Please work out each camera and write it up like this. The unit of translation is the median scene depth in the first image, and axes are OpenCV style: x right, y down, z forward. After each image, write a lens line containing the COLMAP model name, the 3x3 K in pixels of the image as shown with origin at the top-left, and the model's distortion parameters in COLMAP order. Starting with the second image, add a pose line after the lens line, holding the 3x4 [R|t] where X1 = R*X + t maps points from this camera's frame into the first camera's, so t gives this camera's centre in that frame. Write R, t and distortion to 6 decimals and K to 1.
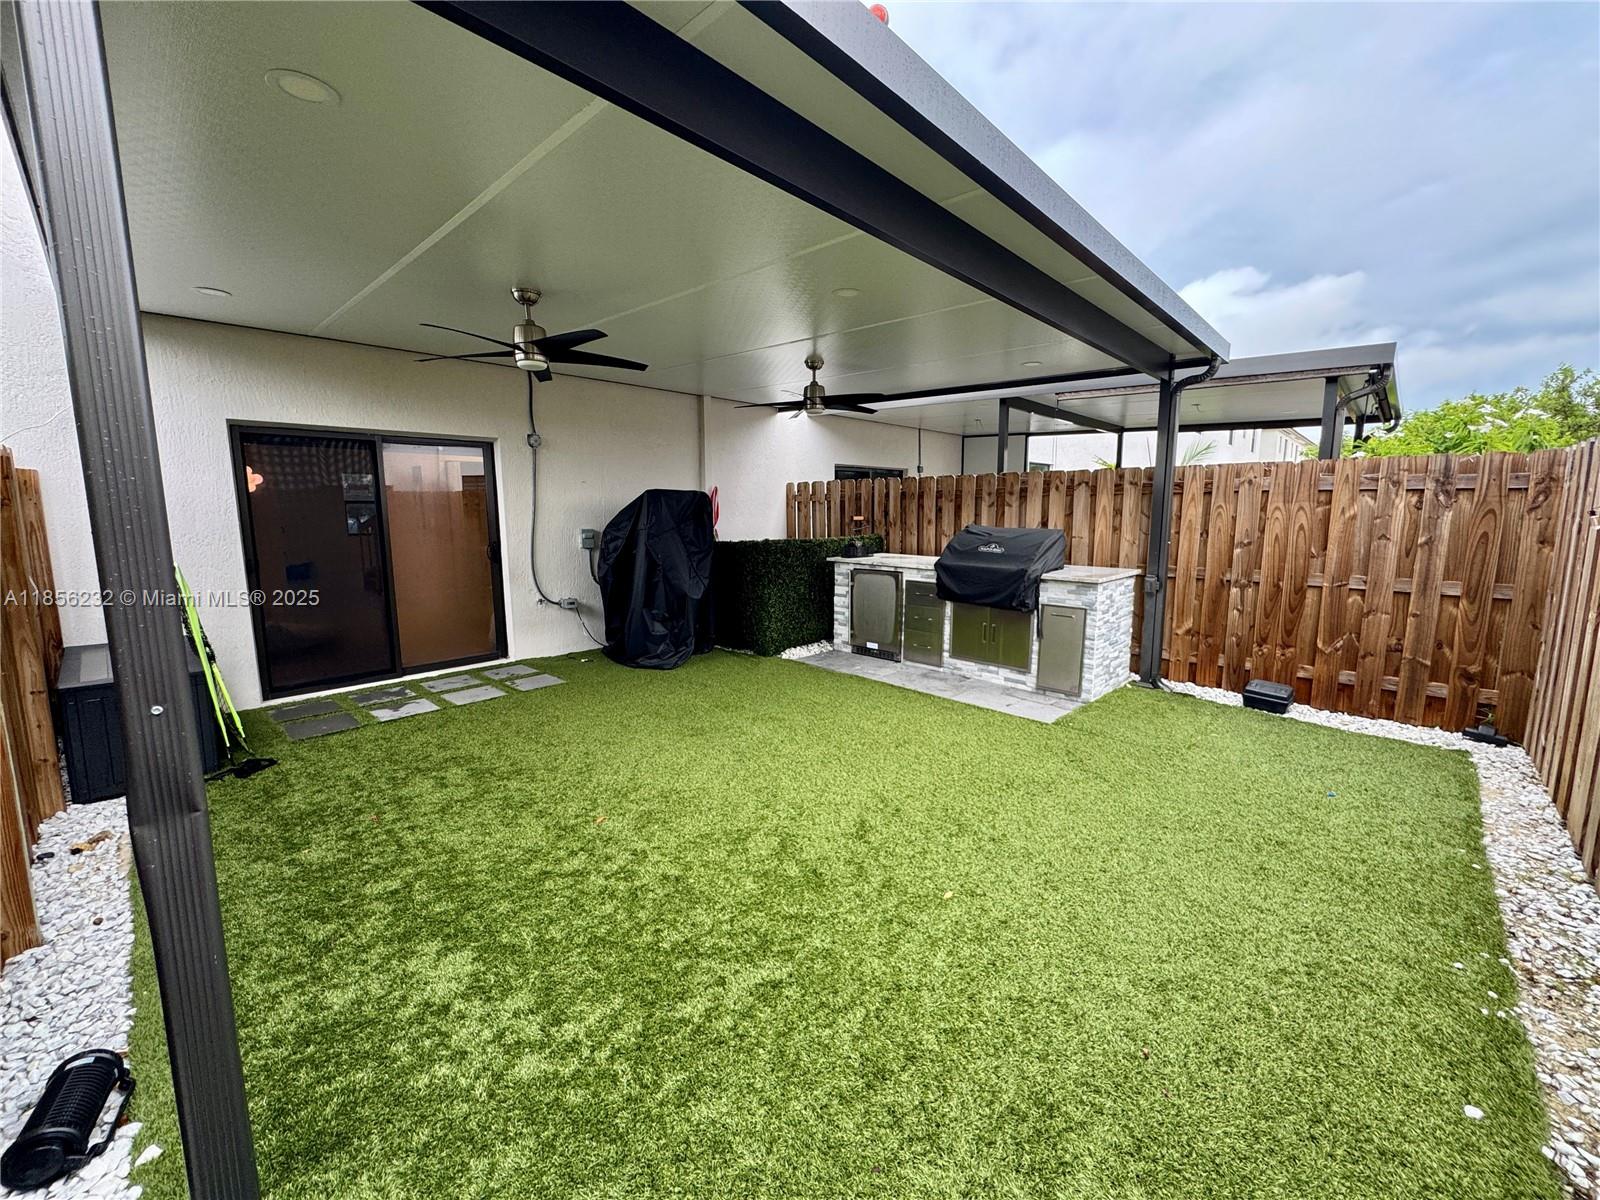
lens RADIAL K [[645.3, 0, 793.6], [0, 645.3, 587.0], [0, 0, 1]] dist [-0.000735, -0.000354]
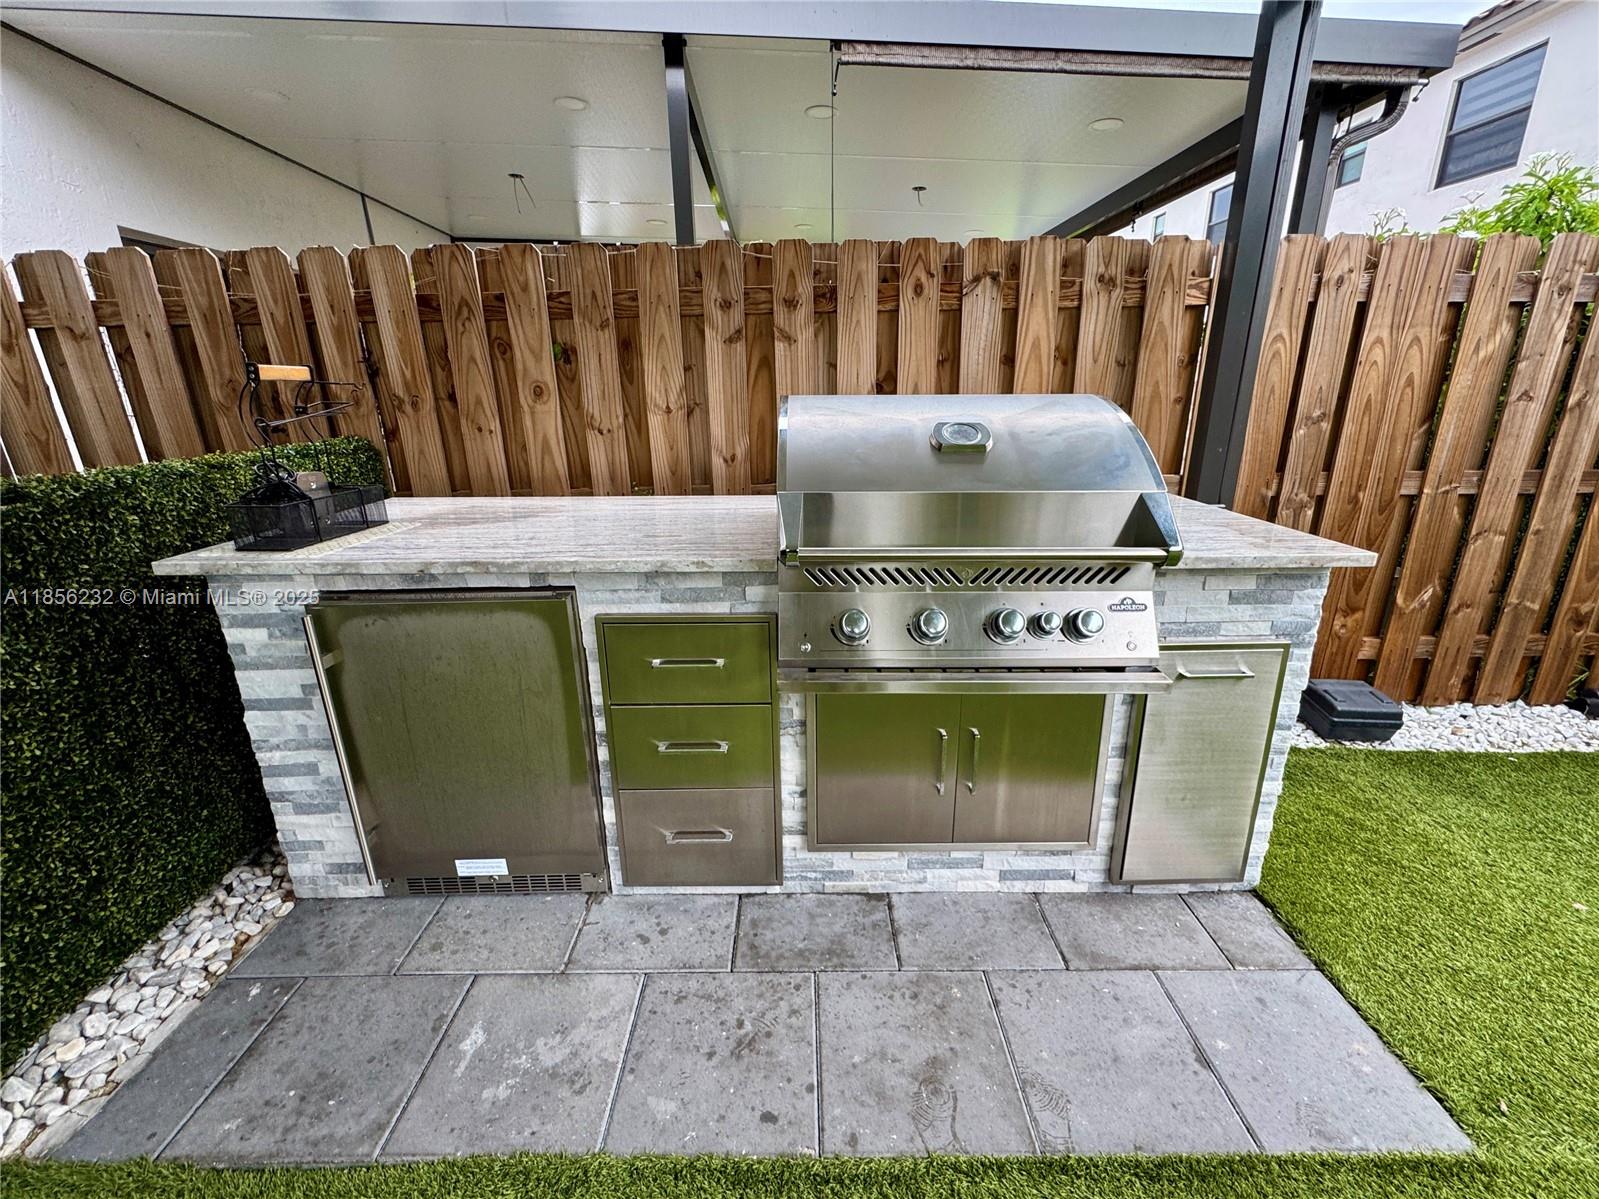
lens RADIAL K [[644.9, 0, 800.1], [0, 644.9, 594.1], [0, 0, 1]] dist [-0.000735, -0.000354]
pose [[0.693801, -0.219441, 0.685919, 0.057651], [0.097060, 0.972248, 0.212869, -0.065270], [-0.713596, -0.081113, 0.695846, 0.759978]]
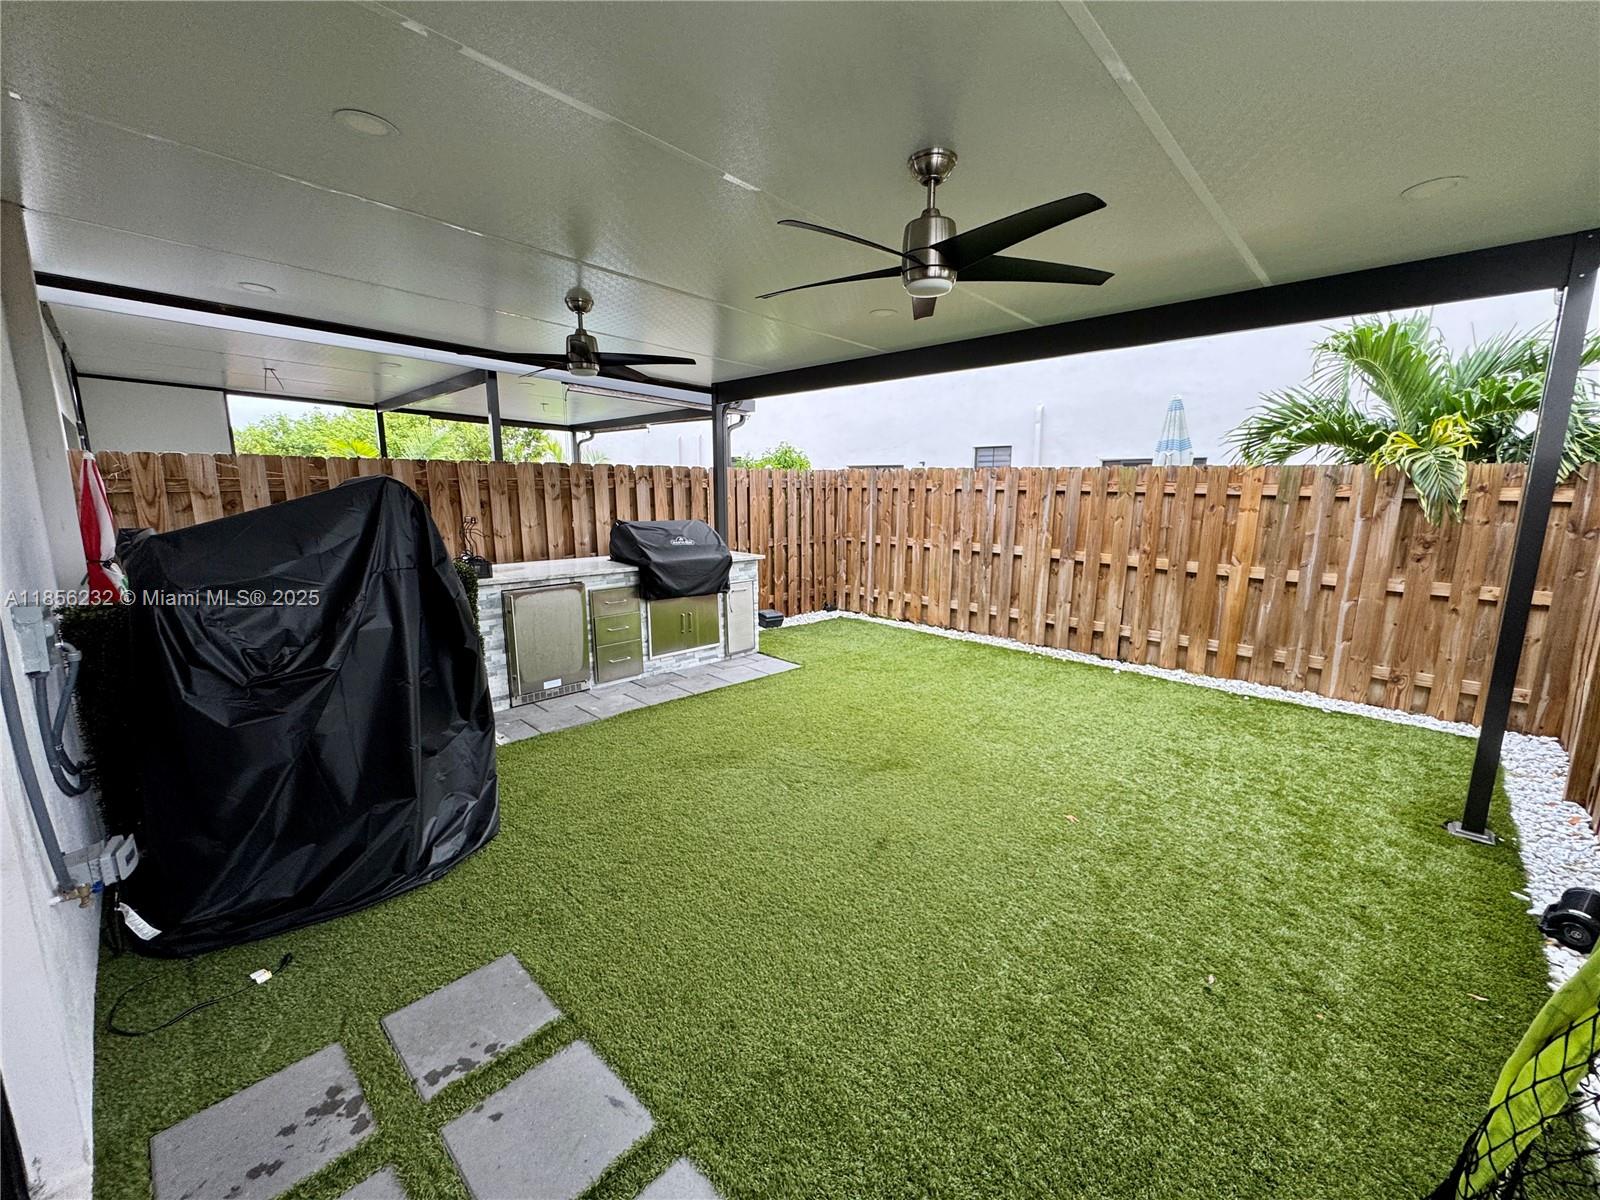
lens RADIAL K [[645.3, 0, 795.3], [0, 645.3, 601.0], [0, 0, 1]] dist [-0.000735, -0.000354]
pose [[-0.000260, -0.169959, 0.985451, -0.644861], [0.121087, 0.978195, 0.168740, -0.104792], [-0.992642, 0.119369, 0.020325, 0.713932]]
